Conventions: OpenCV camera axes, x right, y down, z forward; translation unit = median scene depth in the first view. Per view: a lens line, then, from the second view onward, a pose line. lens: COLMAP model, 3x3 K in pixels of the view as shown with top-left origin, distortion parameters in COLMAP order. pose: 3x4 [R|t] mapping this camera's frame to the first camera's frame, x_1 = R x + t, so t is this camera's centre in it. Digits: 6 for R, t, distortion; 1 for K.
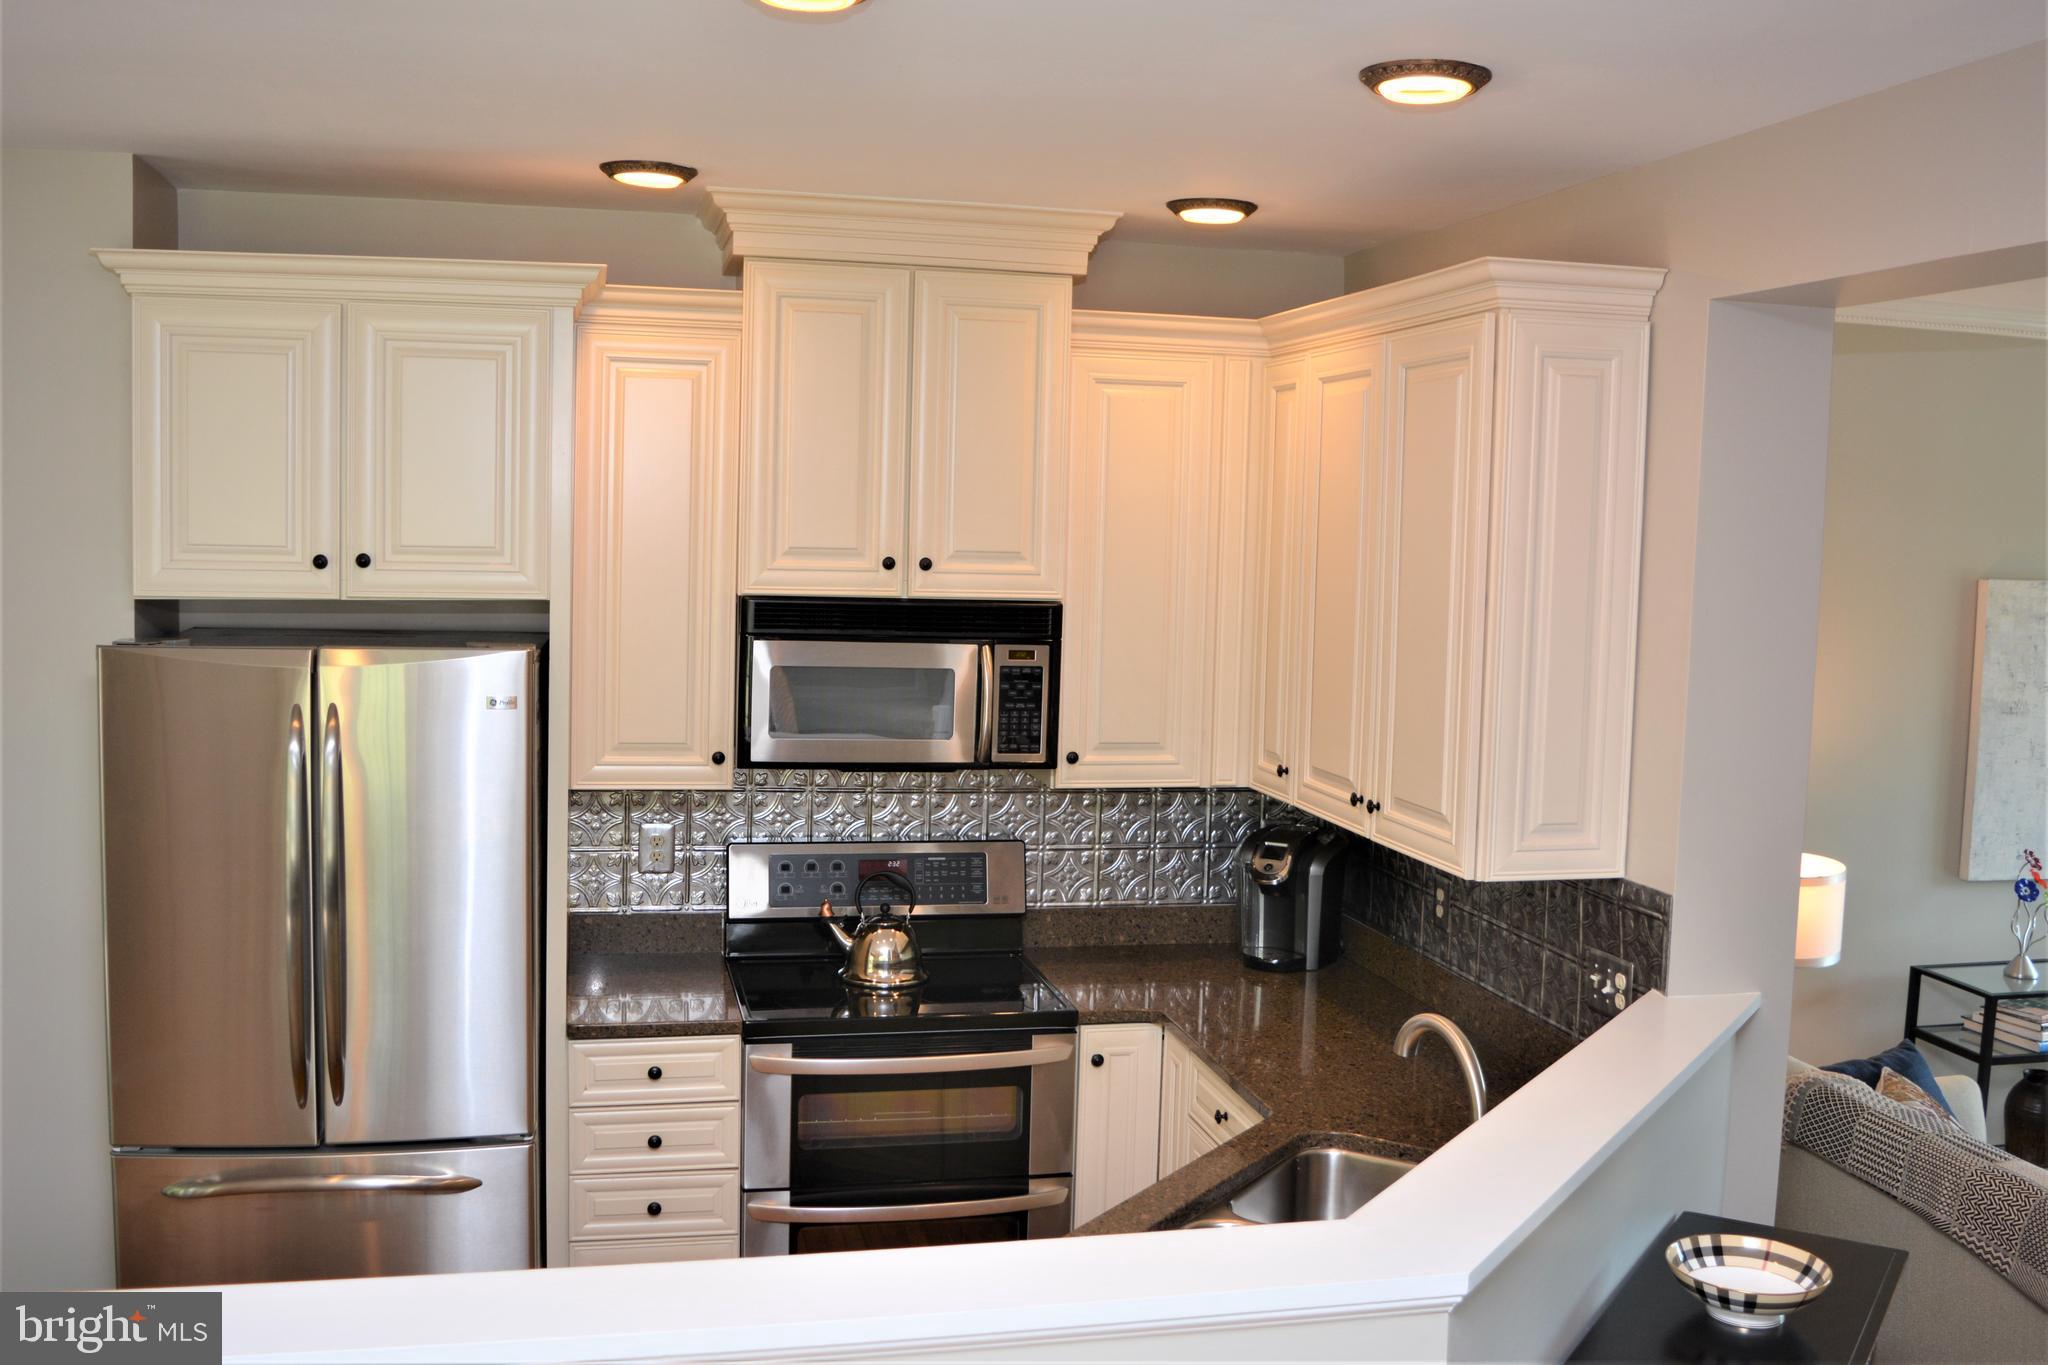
lens RADIAL K [[1856.8, 0, 1023.1], [0, 1856.8, 690.6], [0, 0, 1]] dist [-0.064185, 0.000000]
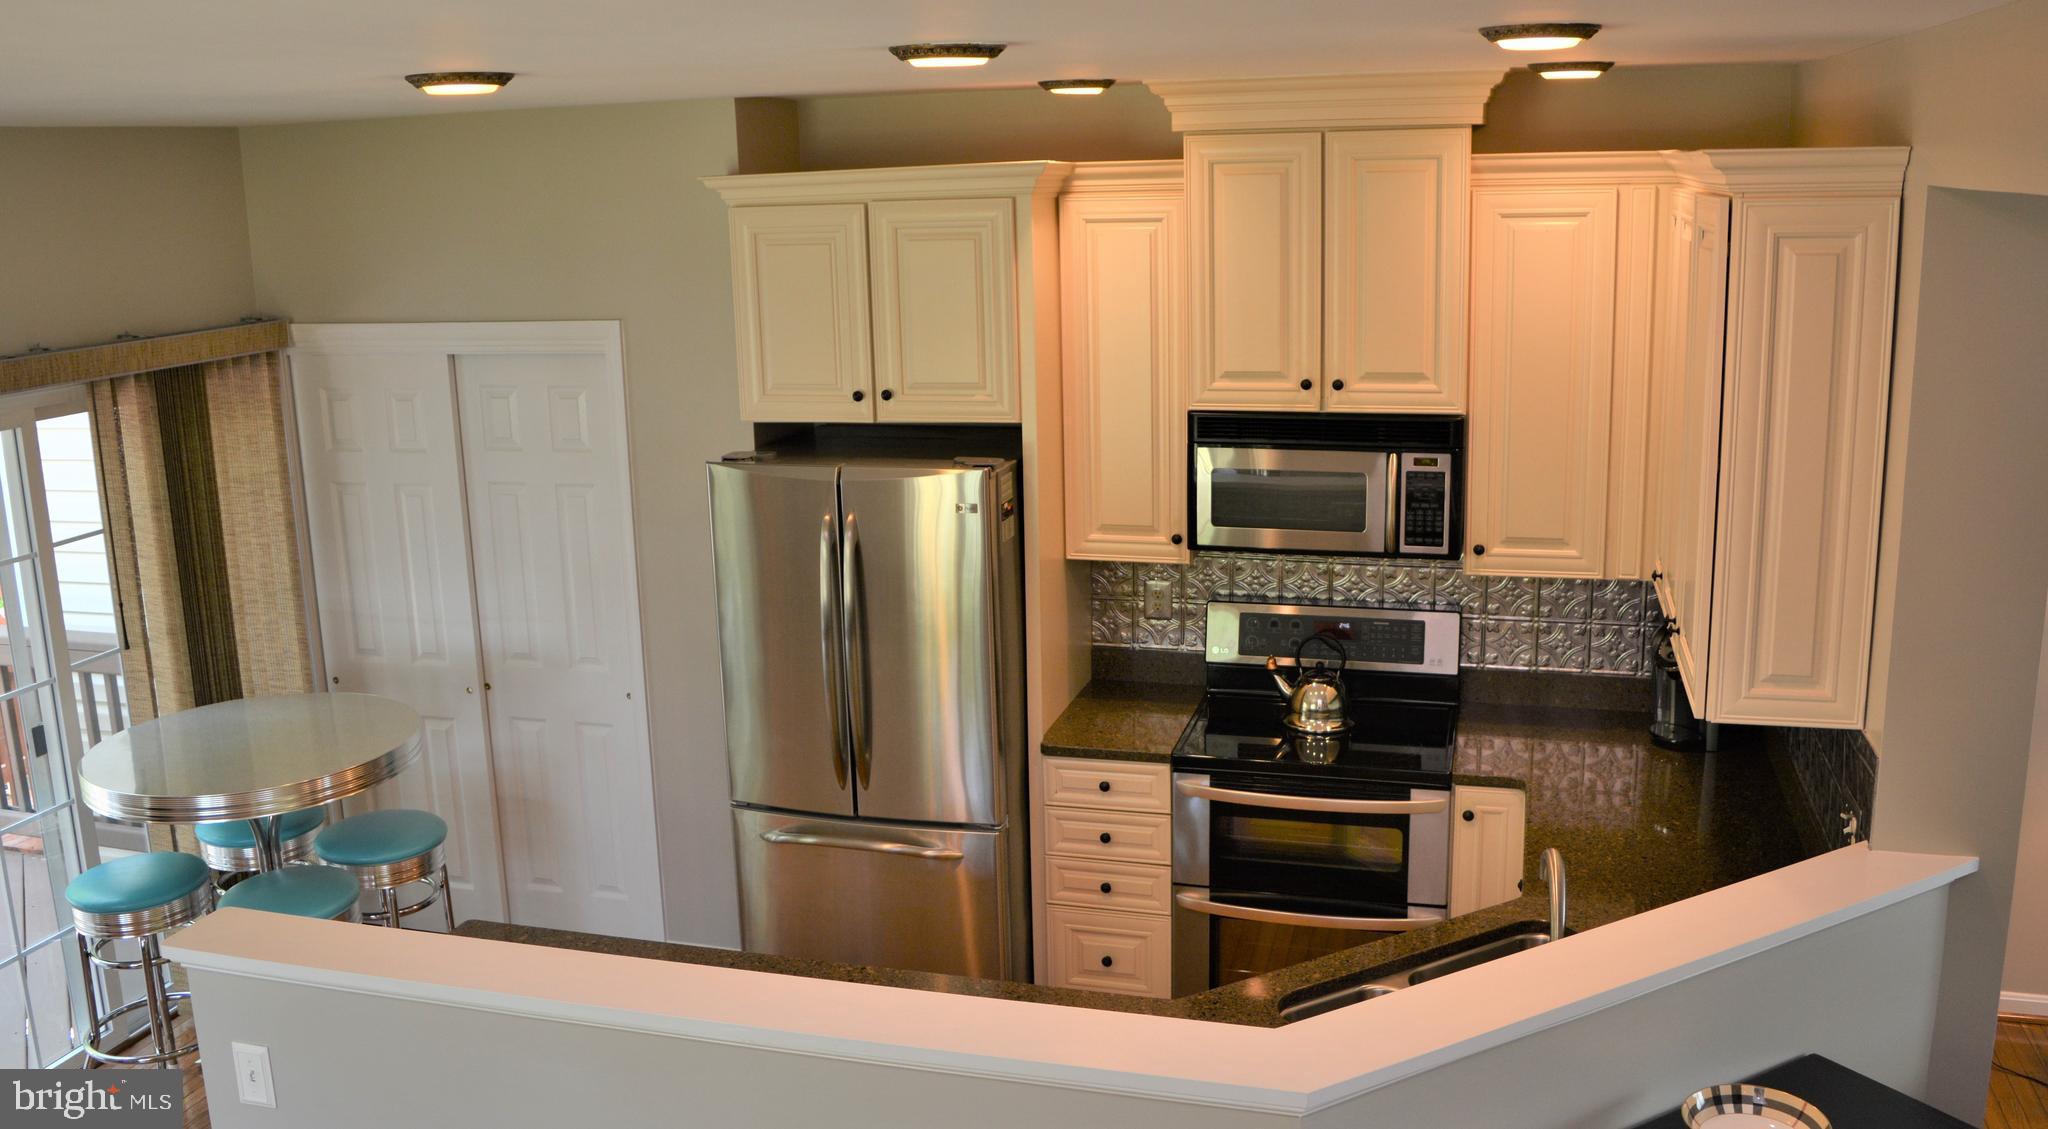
lens RADIAL K [[1697.5, 0, 1031.0], [0, 1697.5, 551.6], [0, 0, 1]] dist [-0.070677, -0.003844]
pose [[0.875431, 0.055781, -0.480114, 0.294654], [0.007064, 0.991736, 0.128104, -0.101286], [0.483292, -0.115537, 0.867802, -0.033931]]
